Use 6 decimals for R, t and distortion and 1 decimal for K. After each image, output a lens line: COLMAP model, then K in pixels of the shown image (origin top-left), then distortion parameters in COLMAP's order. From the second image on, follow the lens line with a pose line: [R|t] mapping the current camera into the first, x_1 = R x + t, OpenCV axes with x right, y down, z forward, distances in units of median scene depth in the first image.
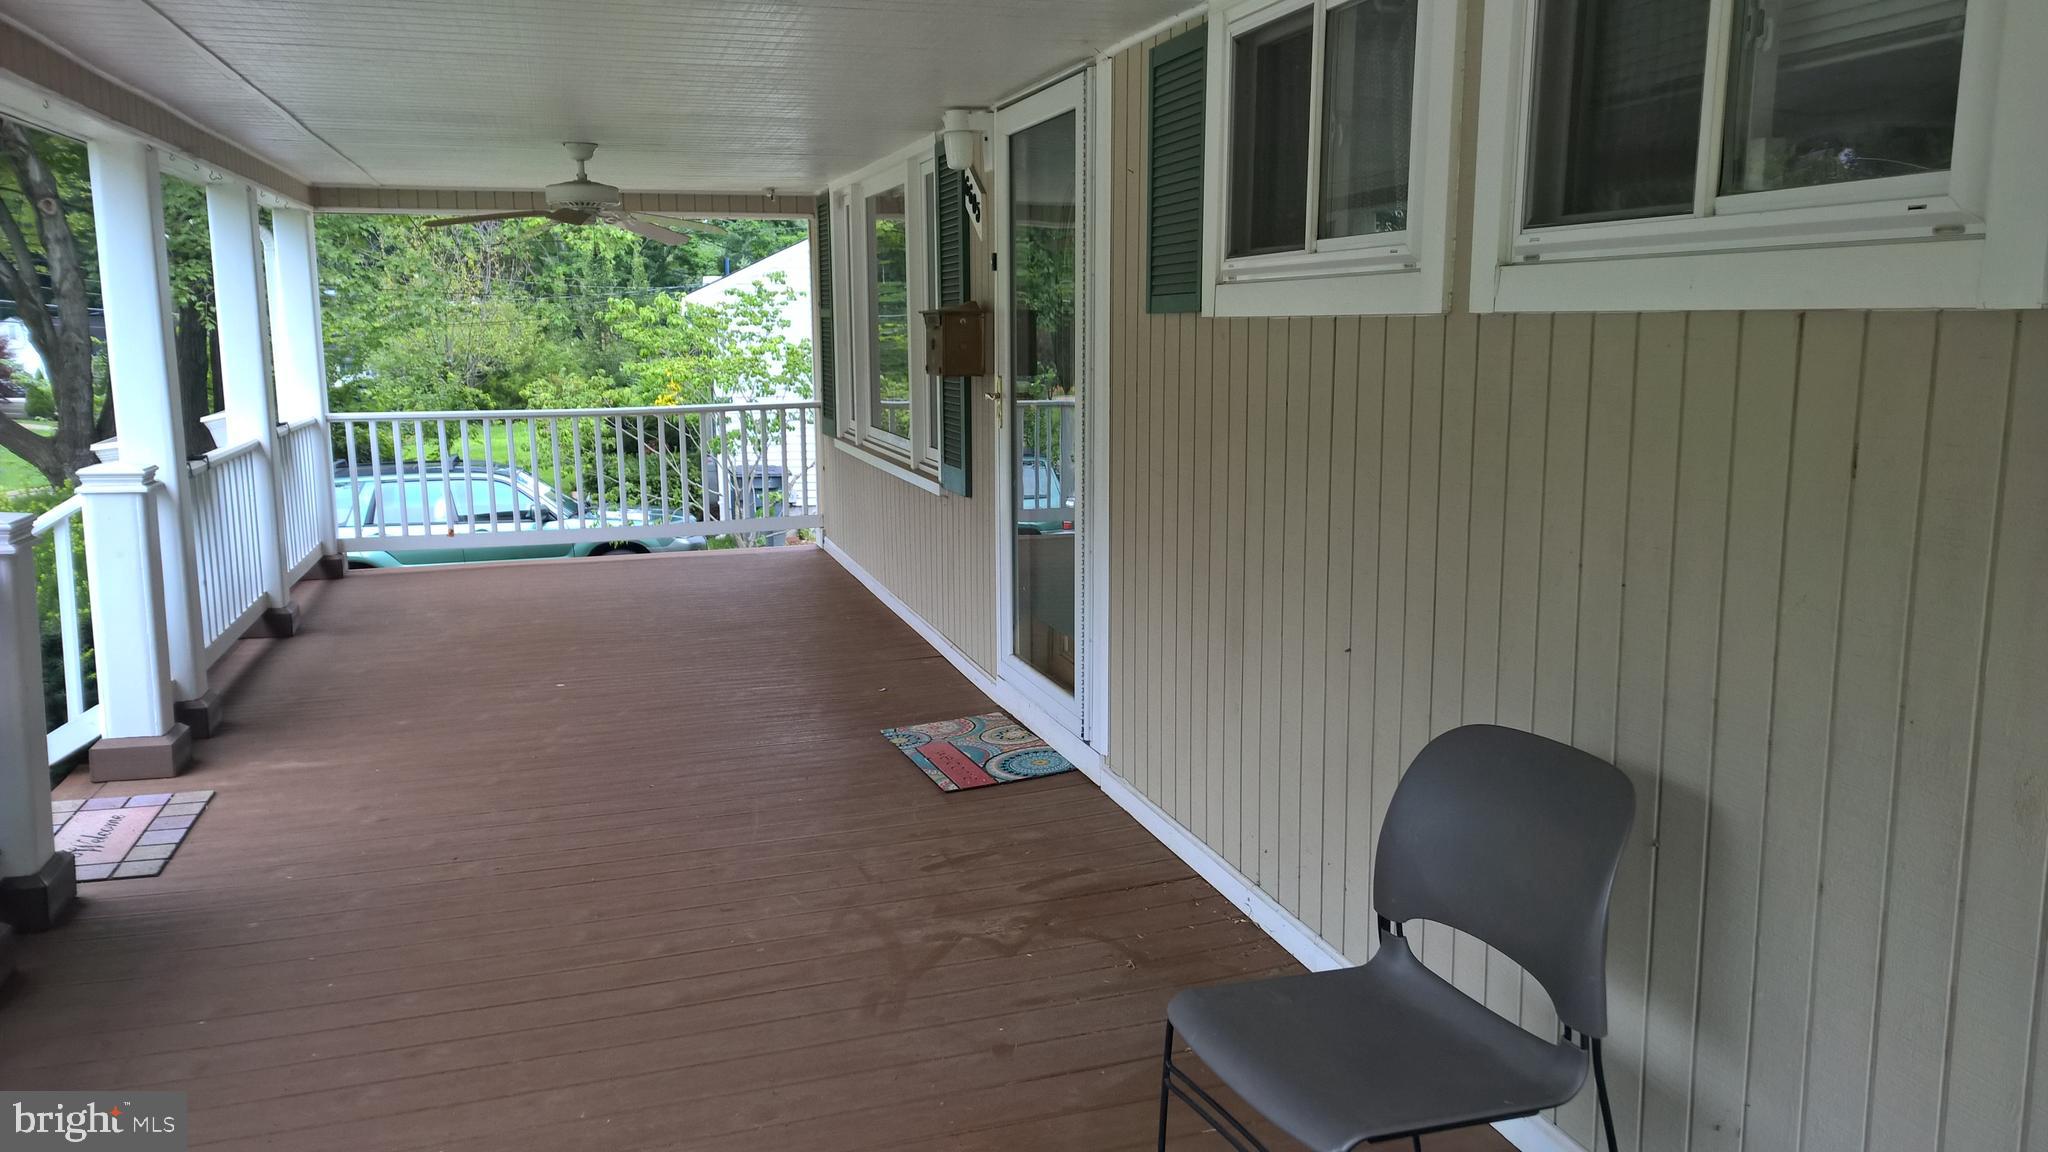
lens RADIAL K [[1508.5, 0, 1024.0], [0, 1508.5, 576.0], [0, 0, 1]] dist [0.097012, -0.102587]
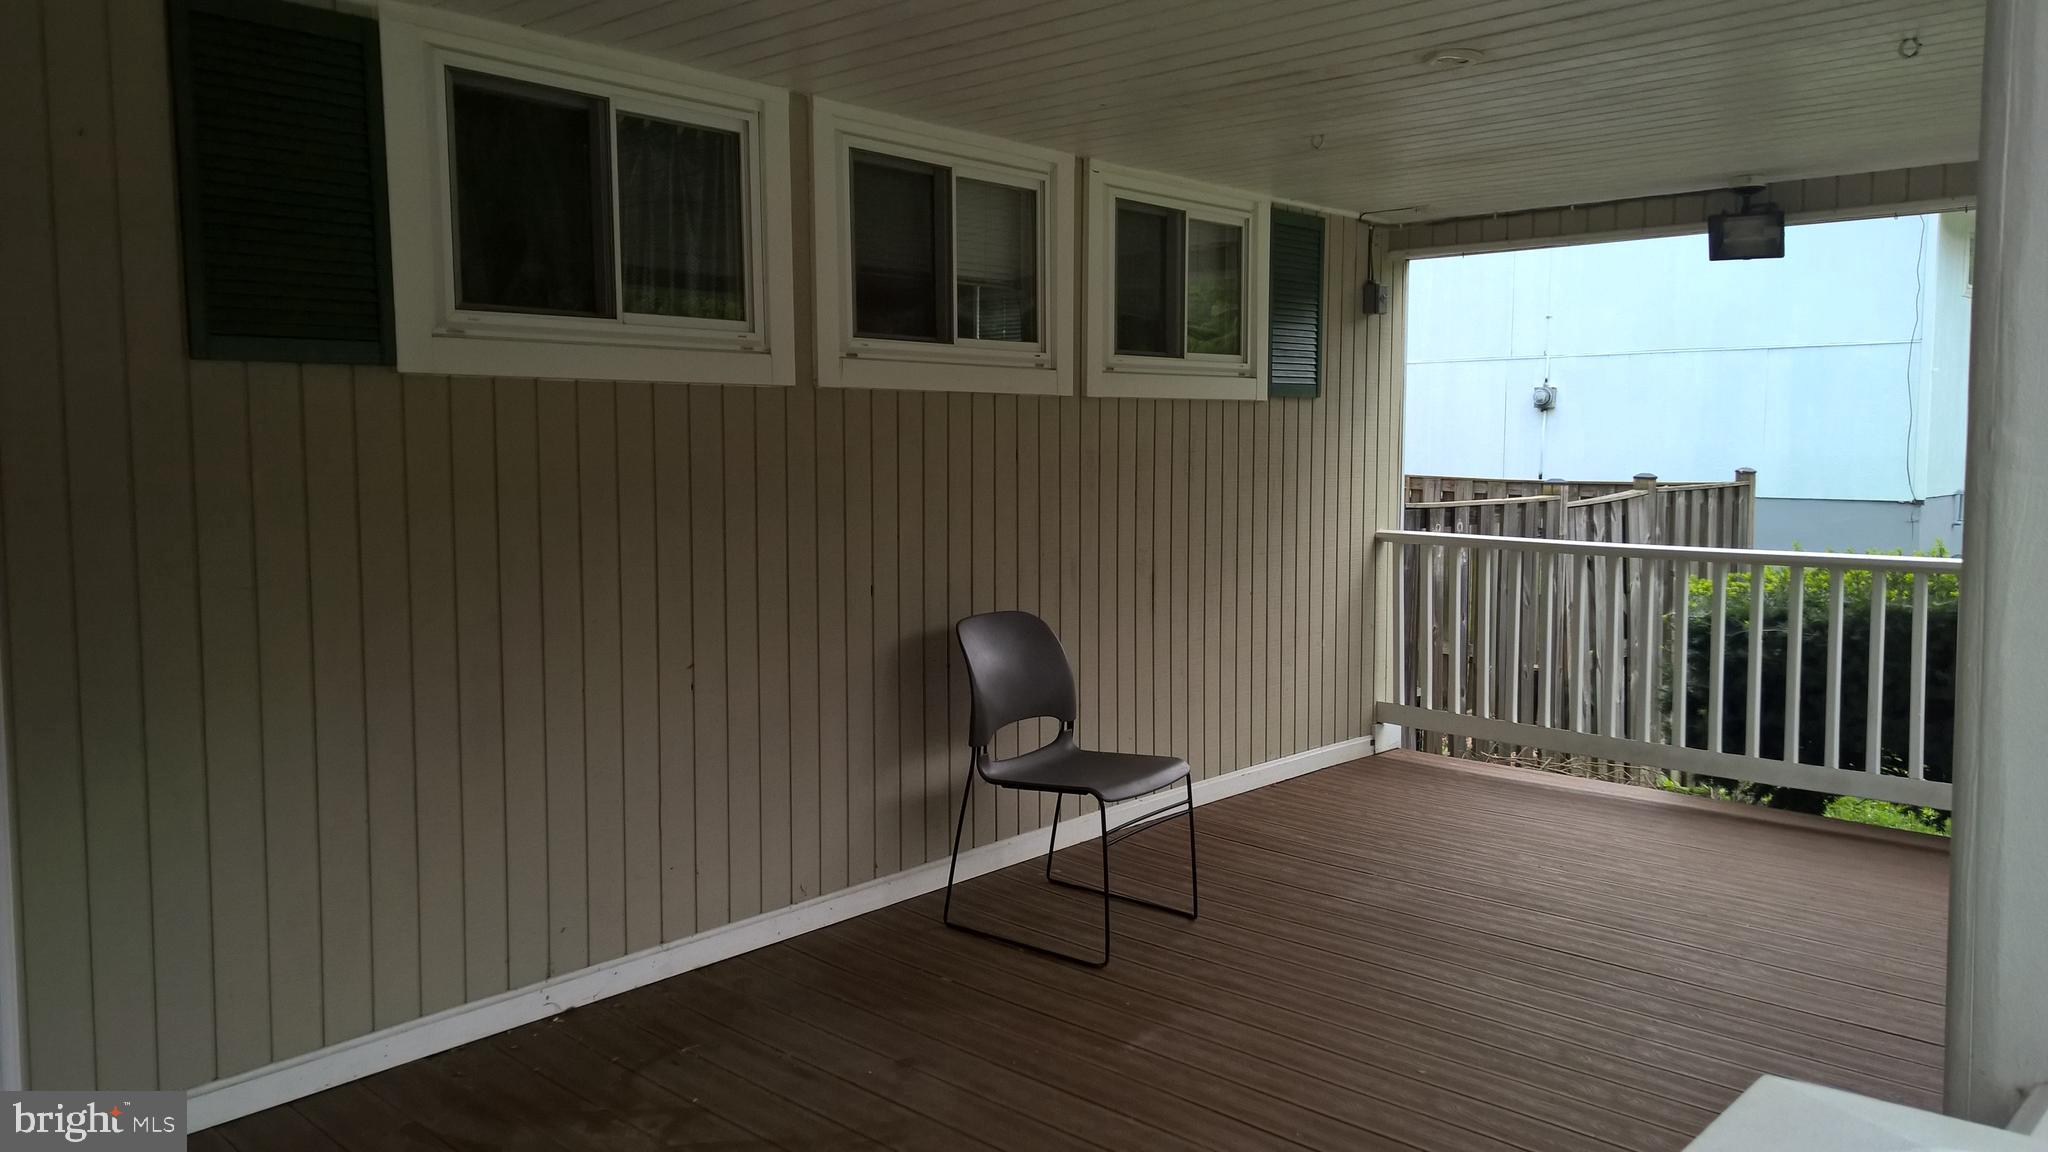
lens RADIAL K [[1508.5, 0, 1024.0], [0, 1508.5, 576.0], [0, 0, 1]] dist [0.097012, -0.102587]
pose [[-0.523107, -0.071218, 0.849286, -0.985442], [0.148010, 0.973769, 0.172821, -0.199326], [-0.839317, 0.216106, -0.498844, 1.468079]]
